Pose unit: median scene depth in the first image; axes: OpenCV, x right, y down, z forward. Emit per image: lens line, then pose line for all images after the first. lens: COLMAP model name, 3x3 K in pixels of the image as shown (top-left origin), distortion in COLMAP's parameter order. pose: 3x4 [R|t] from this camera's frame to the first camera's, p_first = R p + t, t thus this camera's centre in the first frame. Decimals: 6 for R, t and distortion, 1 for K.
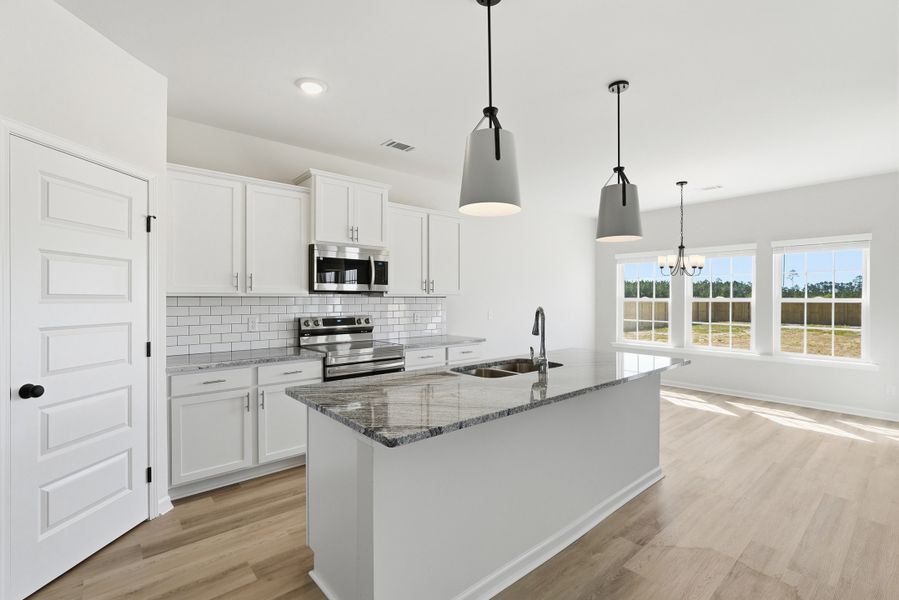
lens RADIAL K [[410.7, 0, 451.7], [0, 410.7, 299.7], [0, 0, 1]] dist [-0.013455, 0.008187]
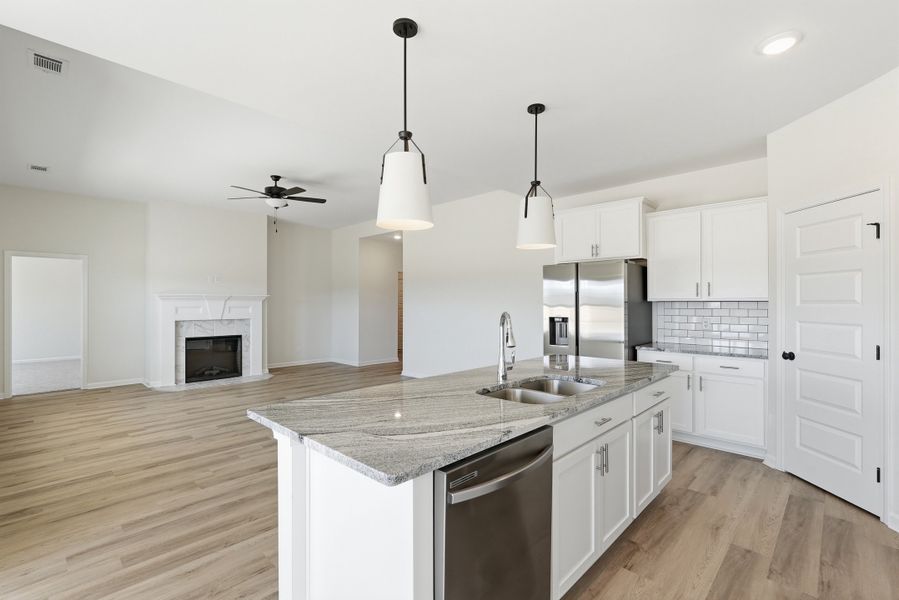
lens RADIAL K [[410.7, 0, 447.4], [0, 410.7, 301.5], [0, 0, 1]] dist [-0.013455, 0.008187]
pose [[-0.997049, -0.002084, -0.076744, 0.261512], [-0.002408, 0.999989, 0.004131, -0.005505], [0.076734, 0.004304, -0.997042, 1.203037]]
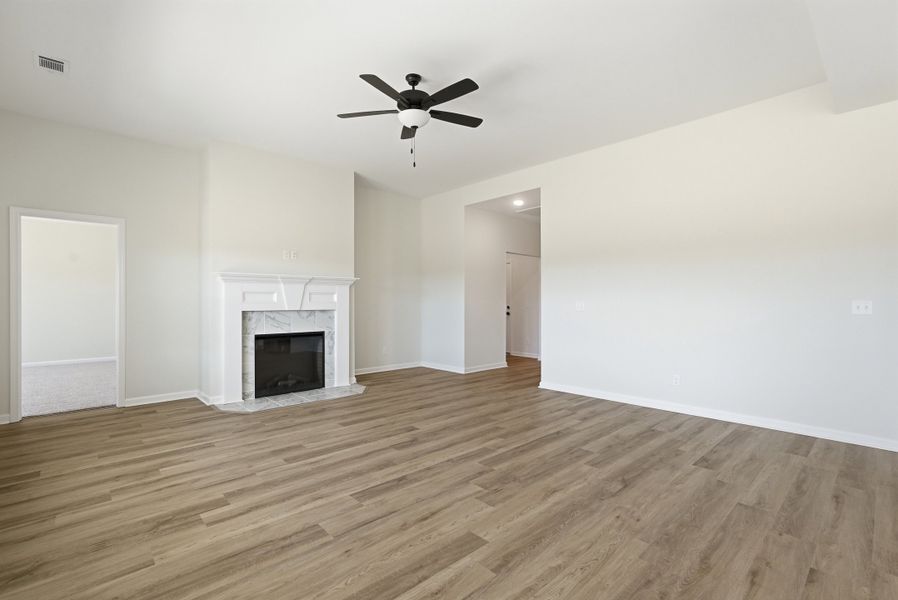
lens RADIAL K [[410.2, 0, 445.4], [0, 410.2, 301.5], [0, 0, 1]] dist [-0.013455, 0.008187]
pose [[-0.999731, -0.002727, -0.023023, 0.687769], [-0.002883, 0.999973, 0.006769, 0.046678], [0.023004, 0.006834, -0.999712, 0.644412]]
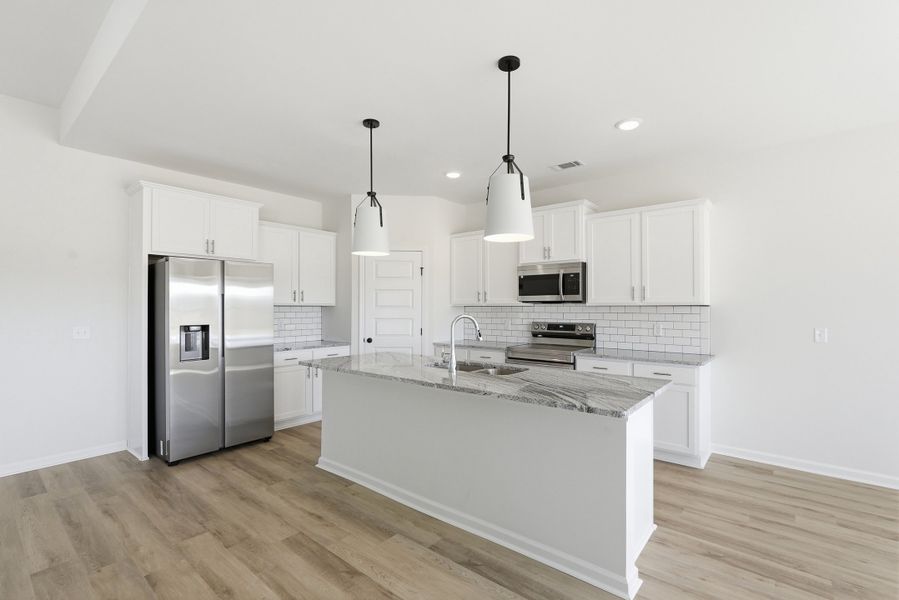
lens RADIAL K [[410.7, 0, 453.5], [0, 410.7, 304.1], [0, 0, 1]] dist [-0.013455, 0.008187]
pose [[0.162908, -0.016523, -0.986503, 0.838406], [-0.006982, 0.999815, -0.017898, 0.011061], [0.986617, 0.009803, 0.162762, 0.503579]]
